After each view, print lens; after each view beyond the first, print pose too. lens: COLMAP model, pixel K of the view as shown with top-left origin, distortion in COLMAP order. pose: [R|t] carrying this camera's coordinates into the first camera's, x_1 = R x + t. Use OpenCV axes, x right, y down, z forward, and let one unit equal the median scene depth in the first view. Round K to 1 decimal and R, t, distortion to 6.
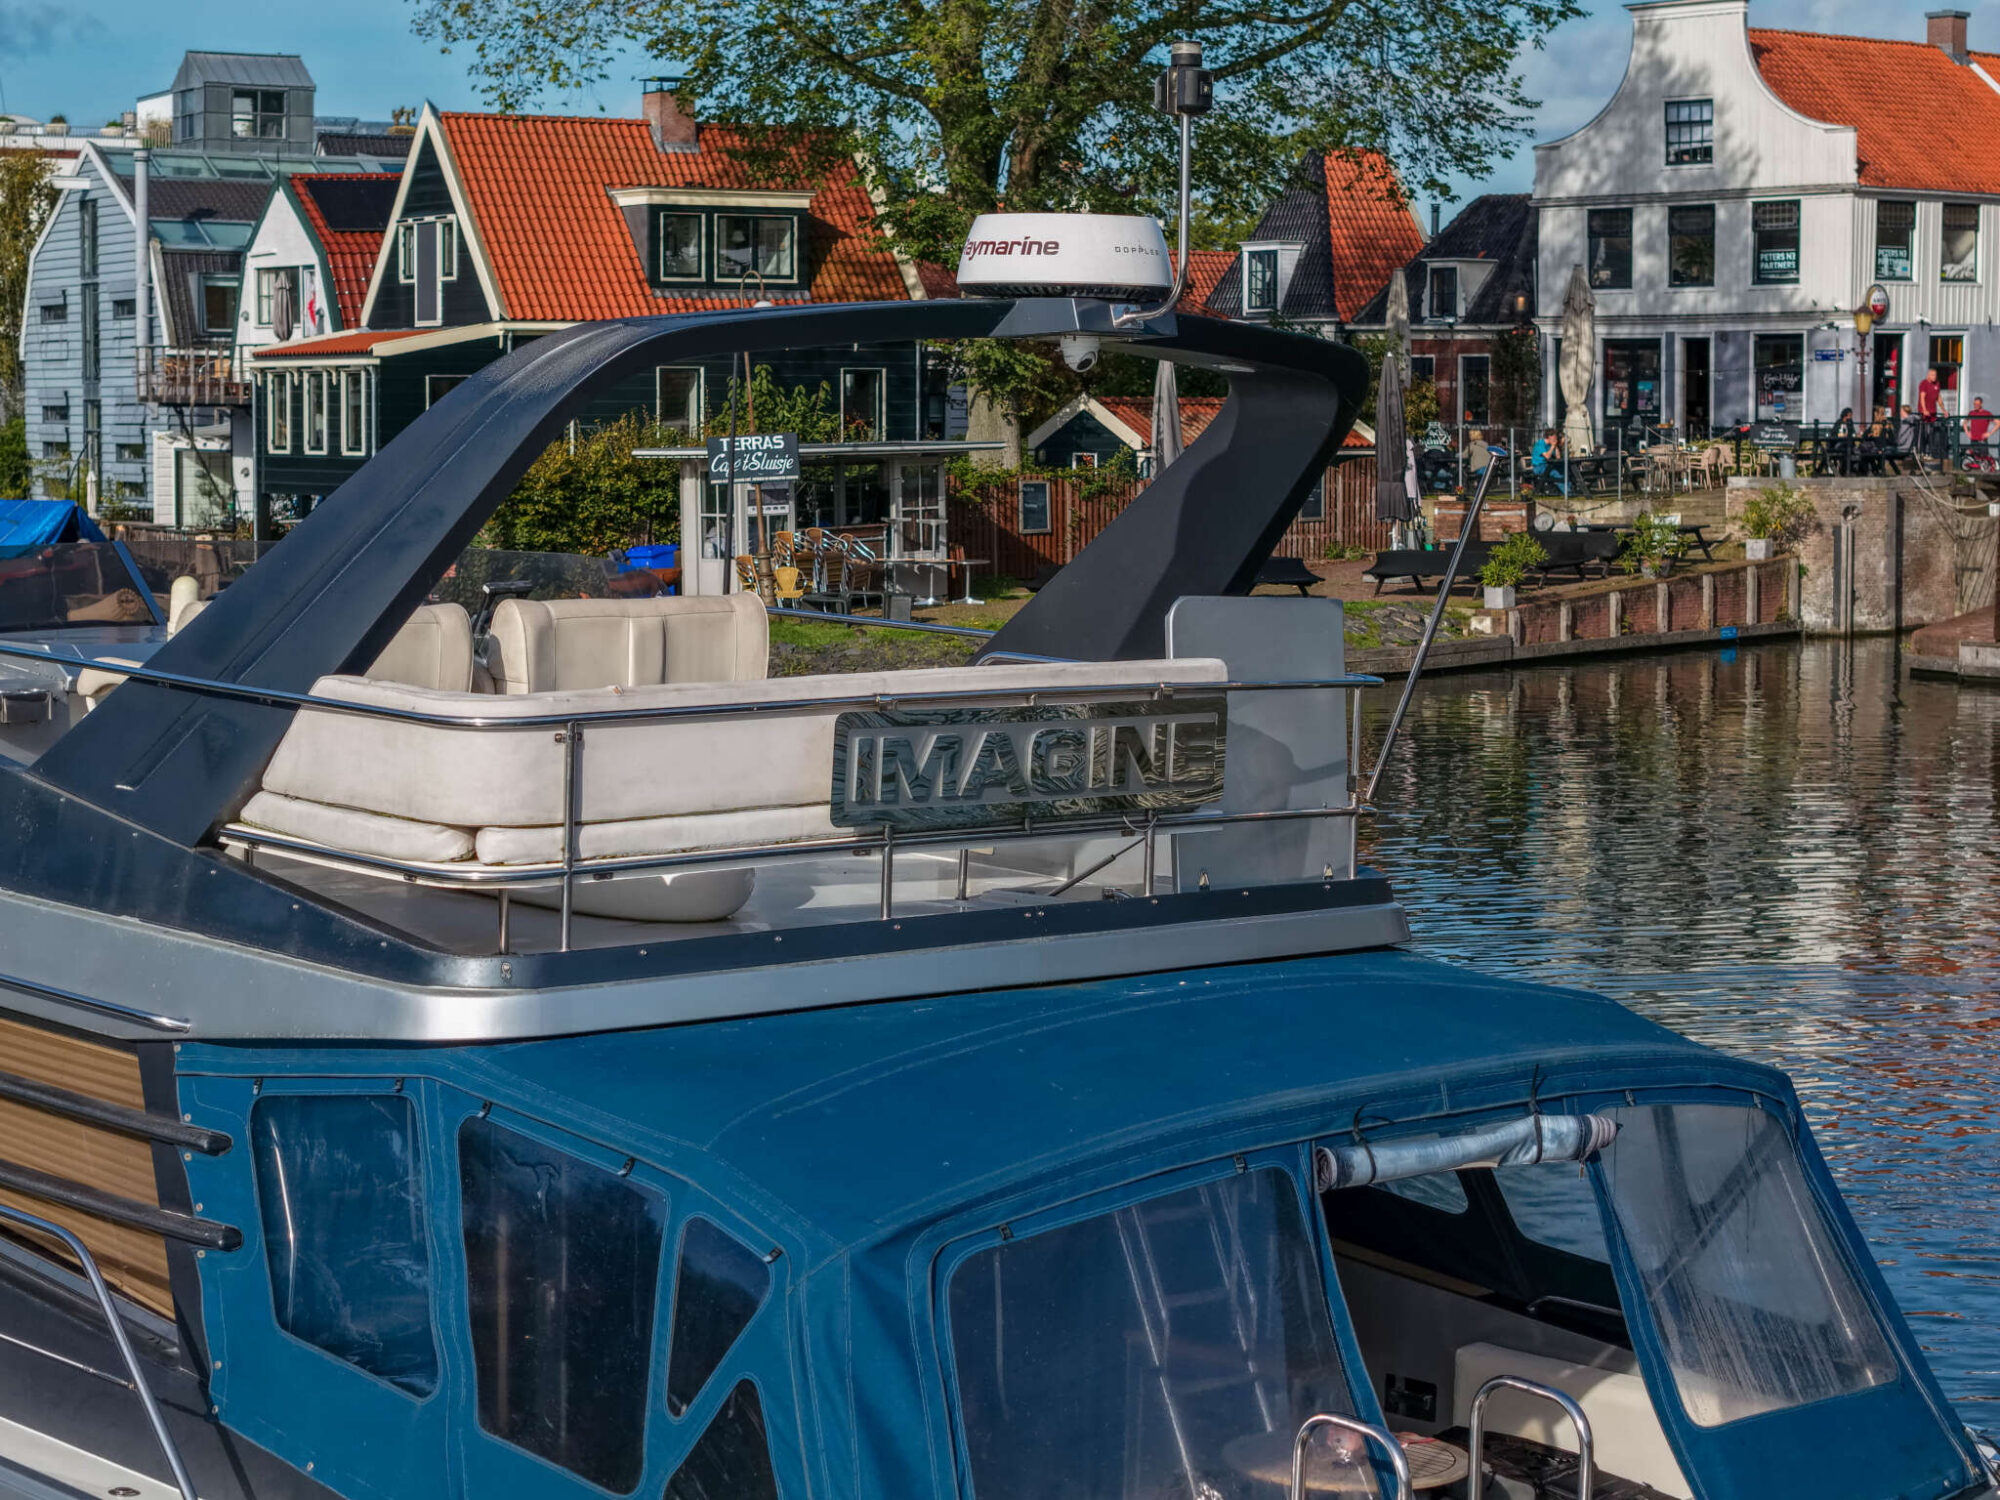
lens RADIAL K [[4223.1, 0, 1000.0], [0, 4223.1, 750.0], [0, 0, 1]] dist [-0.219710, 1.036367]
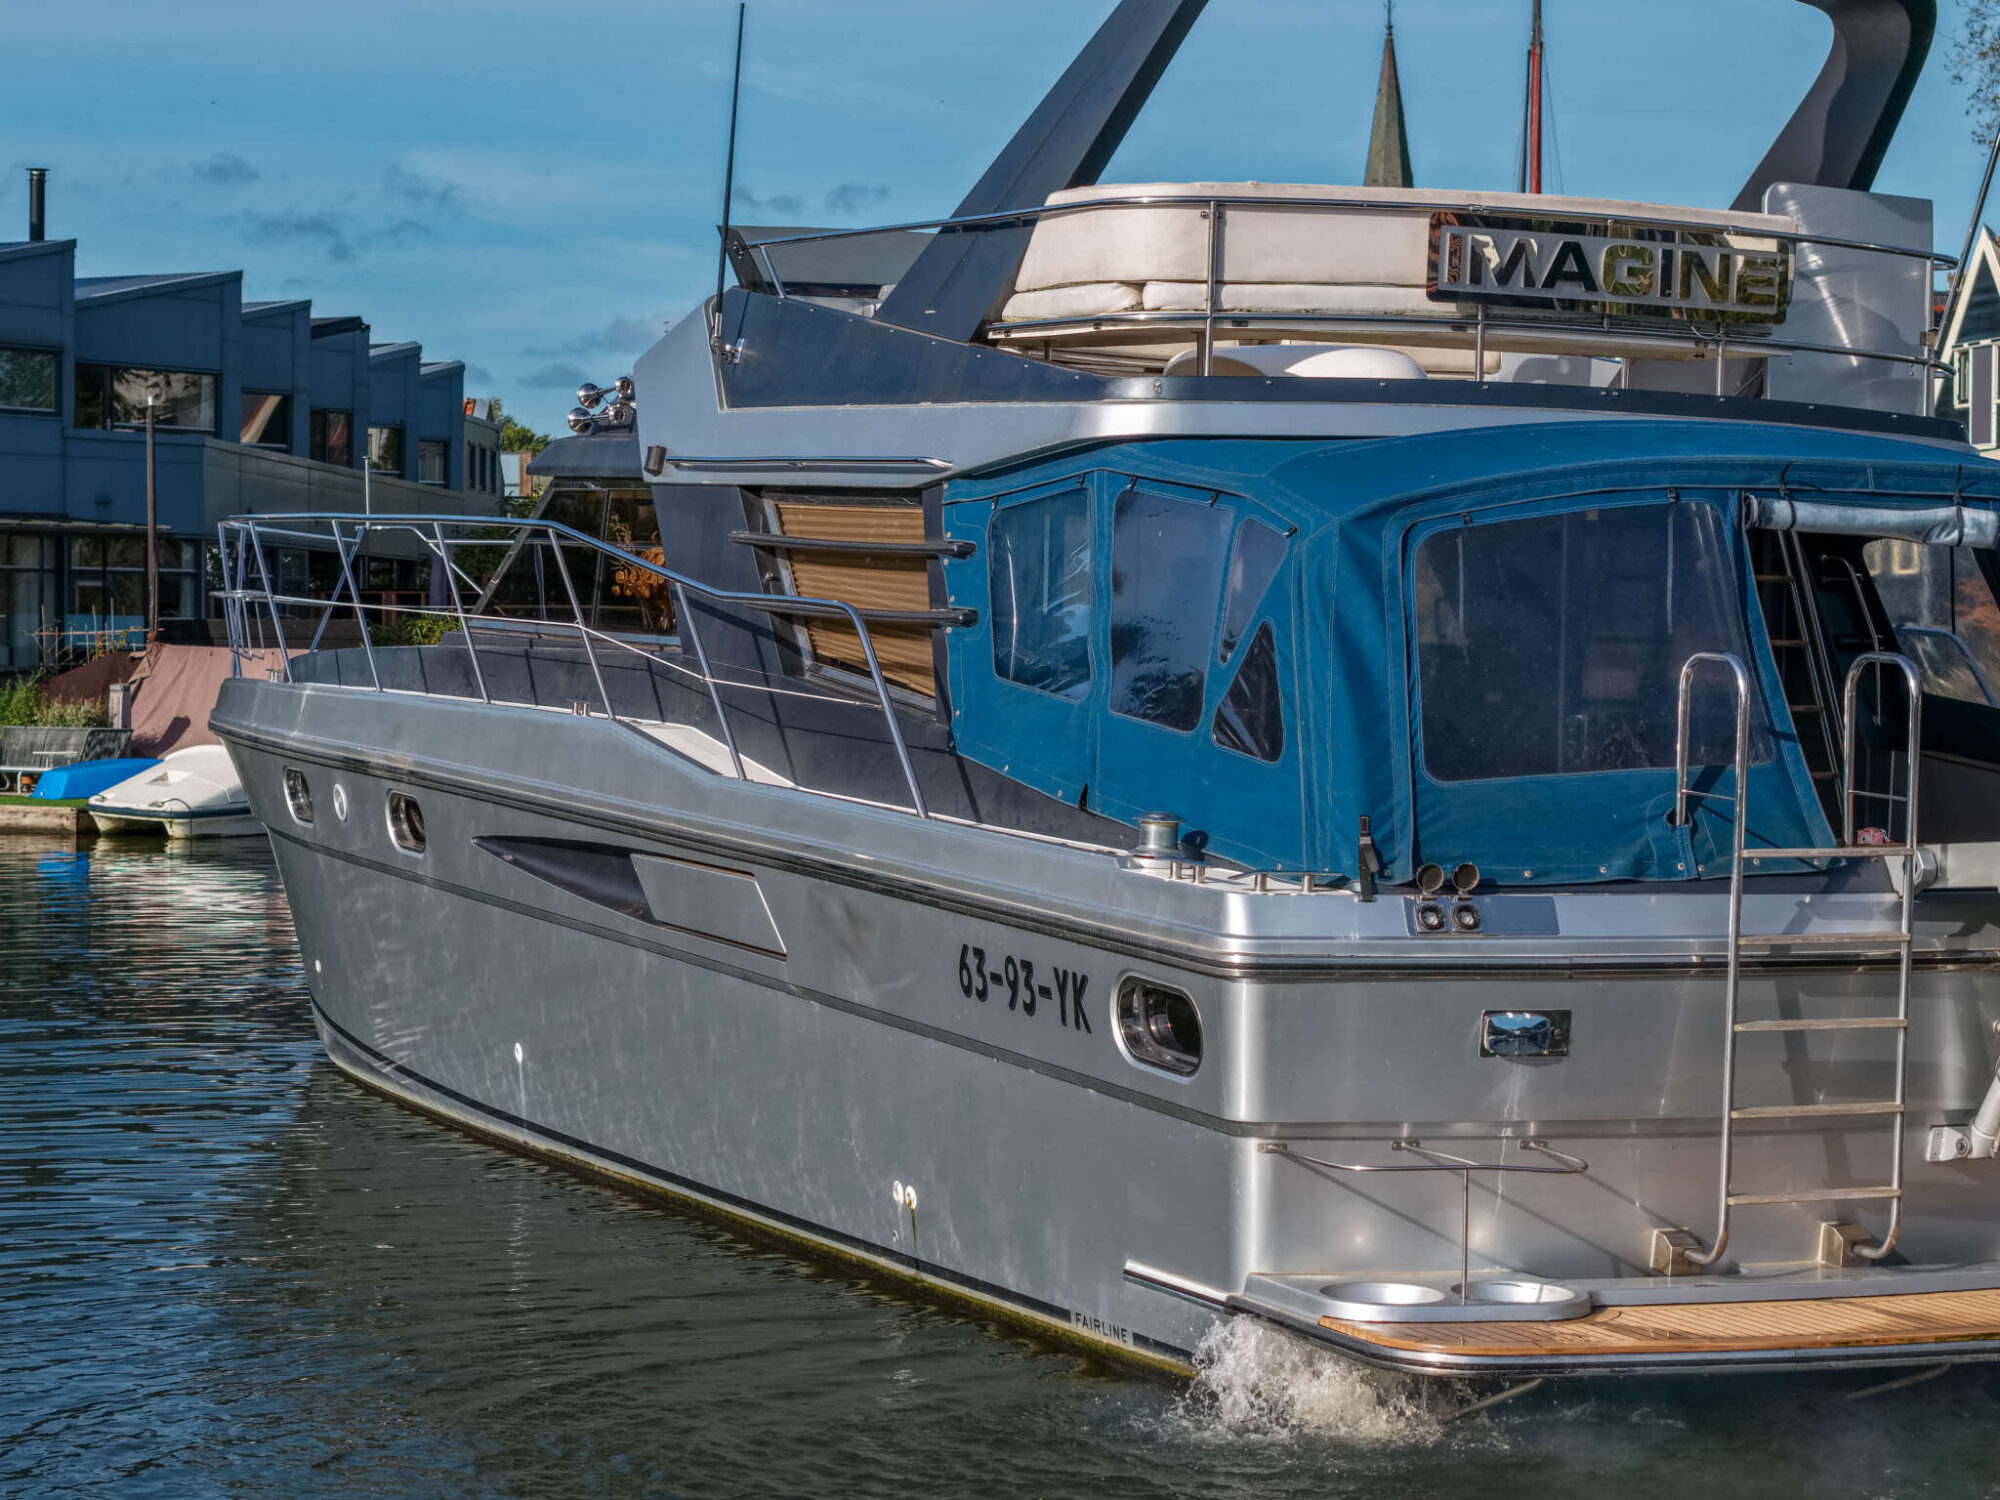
lens RADIAL K [[4223.1, 0, 1000.0], [0, 4223.1, 750.0], [0, 0, 1]] dist [-0.219710, 1.036367]
pose [[0.951407, 0.015774, -0.307531, 0.241866], [-0.031765, 0.998387, -0.047060, 0.228333], [0.306292, 0.054542, 0.950374, -0.262082]]
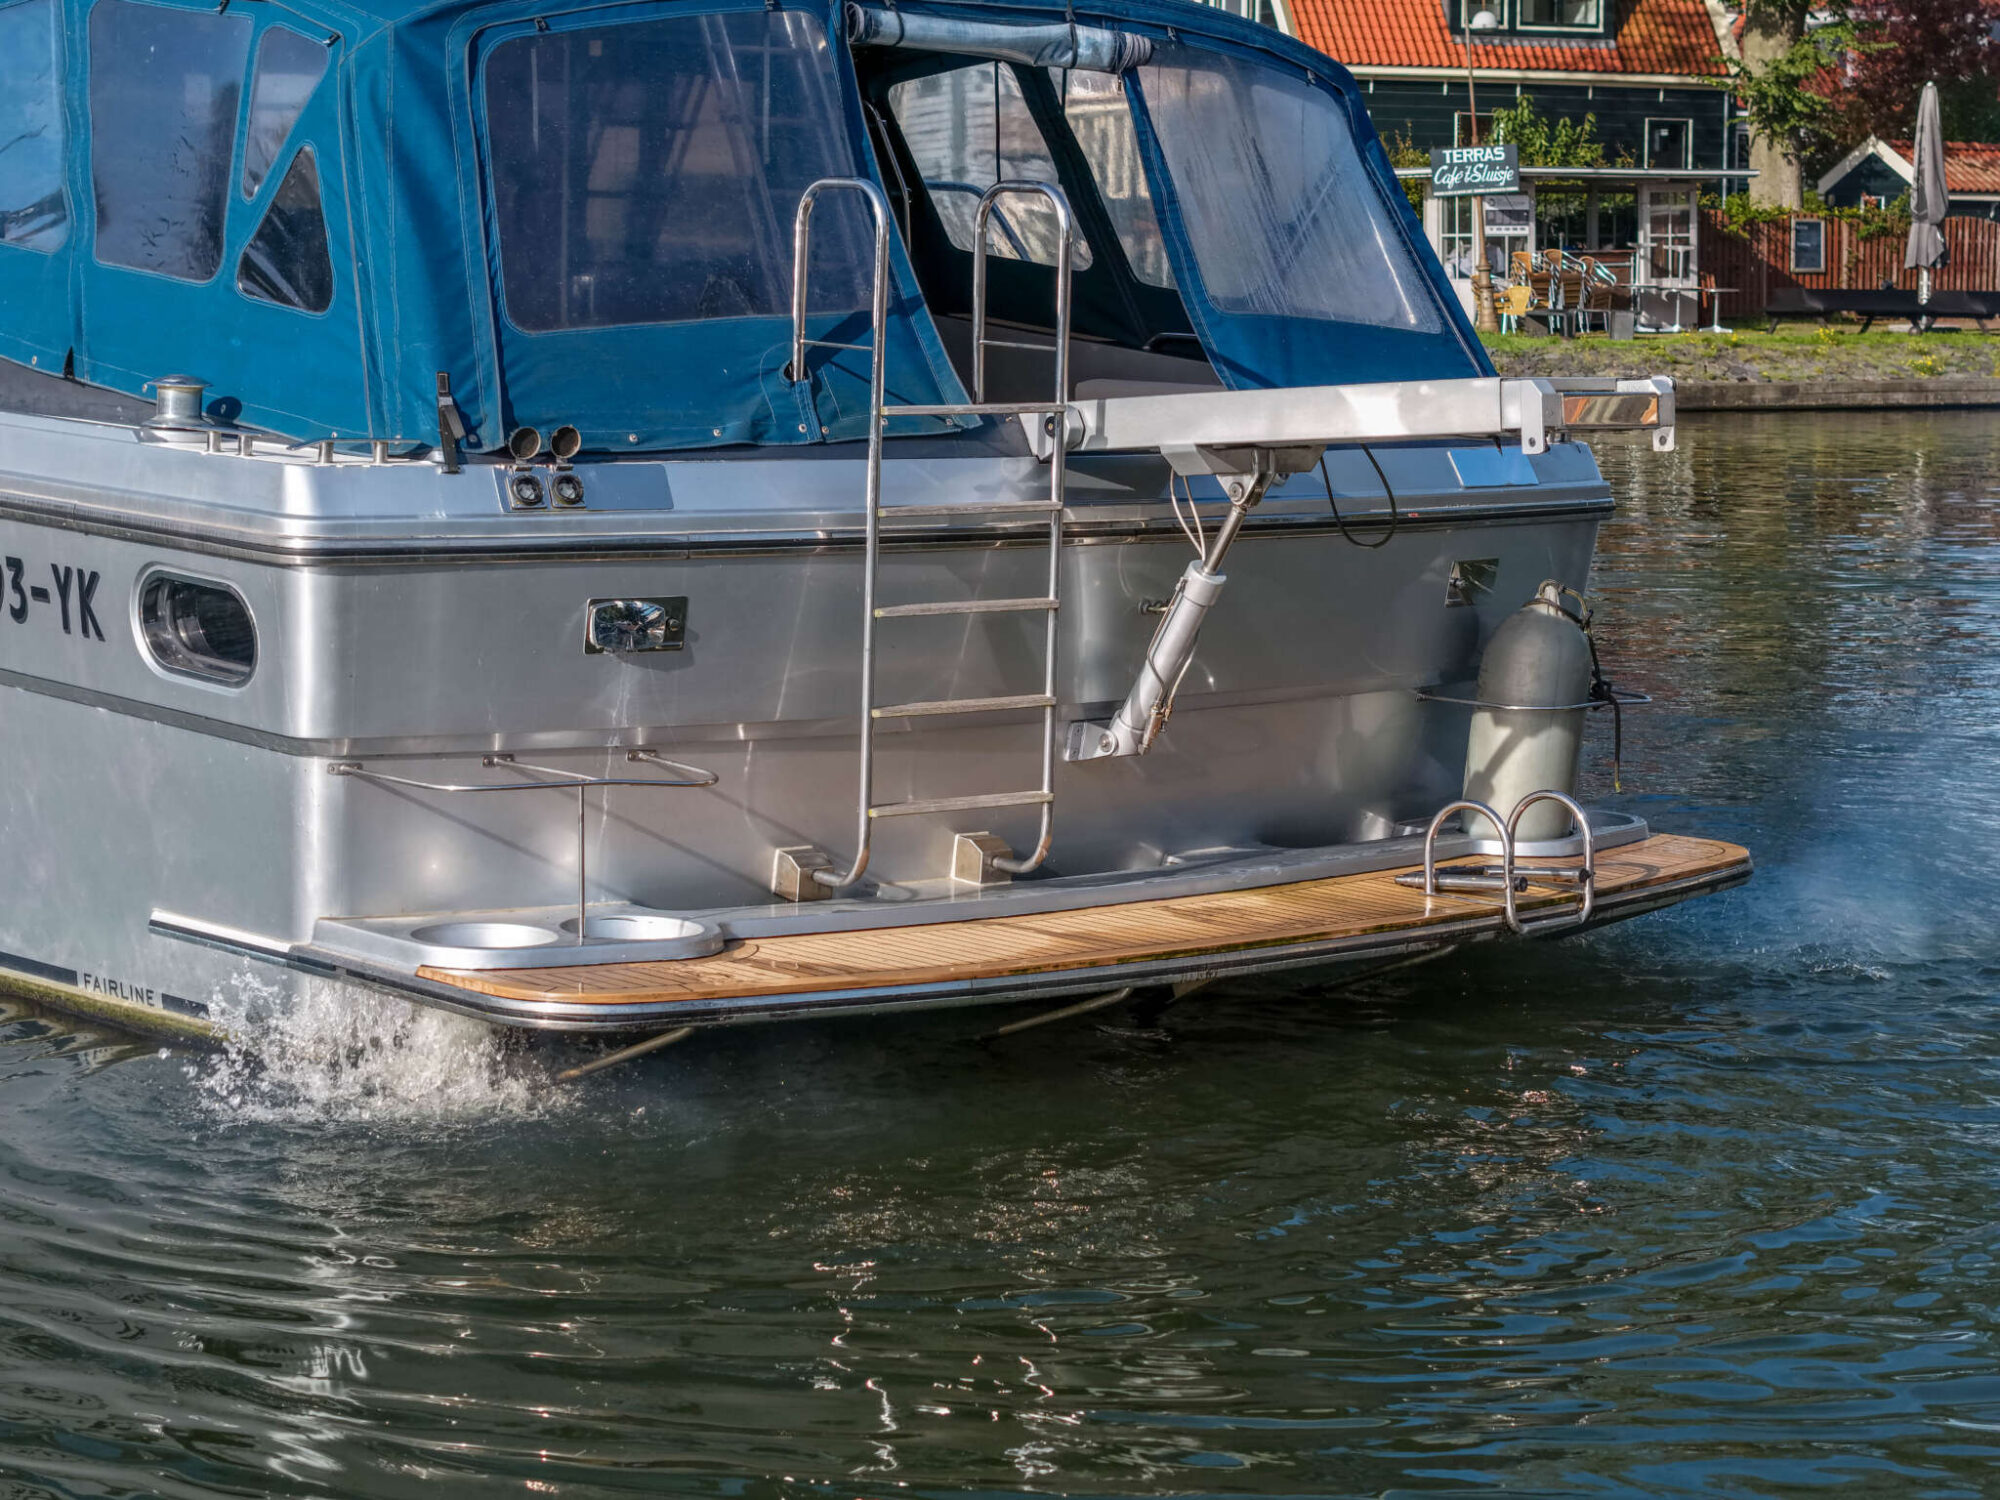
lens RADIAL K [[4223.1, 0, 1000.0], [0, 4223.1, 750.0], [0, 0, 1]] dist [-0.219710, 1.036367]
pose [[0.999902, 0.008145, -0.011365, 0.123934], [-0.007744, 0.999362, 0.034855, 0.241022], [0.011642, -0.034764, 0.999328, -0.106353]]
